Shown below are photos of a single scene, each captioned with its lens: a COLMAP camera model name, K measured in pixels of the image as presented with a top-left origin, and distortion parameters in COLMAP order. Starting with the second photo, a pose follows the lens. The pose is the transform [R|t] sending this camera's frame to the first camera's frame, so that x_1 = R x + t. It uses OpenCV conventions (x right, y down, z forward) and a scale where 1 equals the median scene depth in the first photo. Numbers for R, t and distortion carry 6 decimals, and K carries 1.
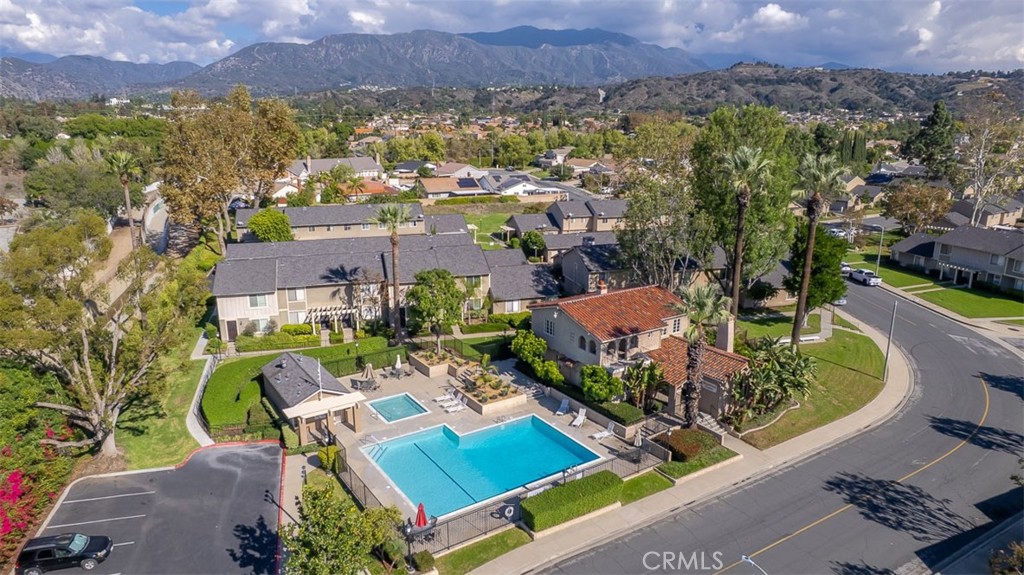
lens RADIAL K [[655.4, 0, 512.0], [0, 655.4, 287.5], [0, 0, 1]] dist [-0.081460, 0.067683]
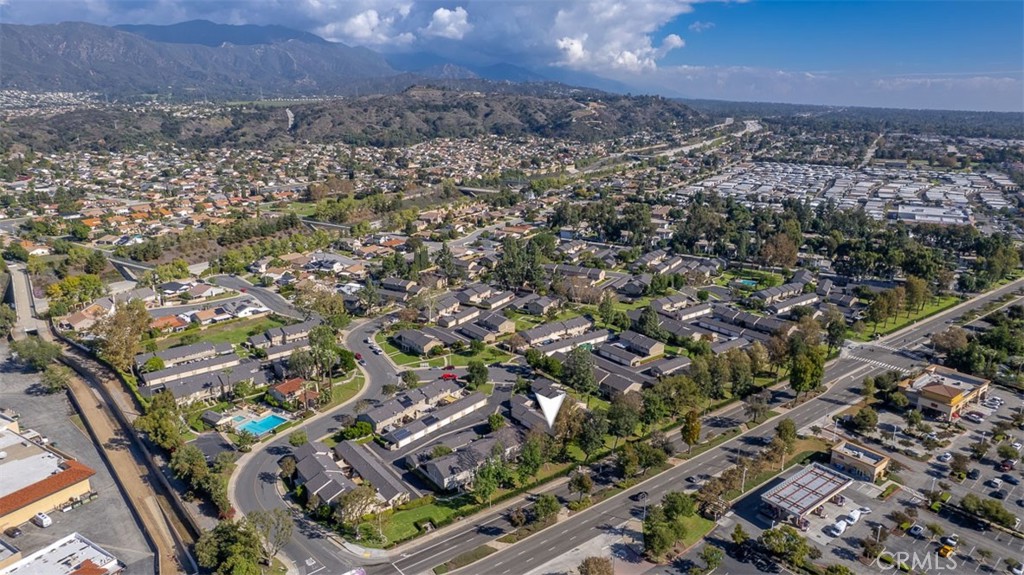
lens RADIAL K [[655.4, 0, 512.0], [0, 655.4, 287.5], [0, 0, 1]] dist [-0.081460, 0.067683]
pose [[0.902475, -0.113249, 0.415589, -0.009159], [0.106160, 0.993536, 0.040208, -0.026574], [-0.417456, 0.007833, 0.908663, -0.147136]]
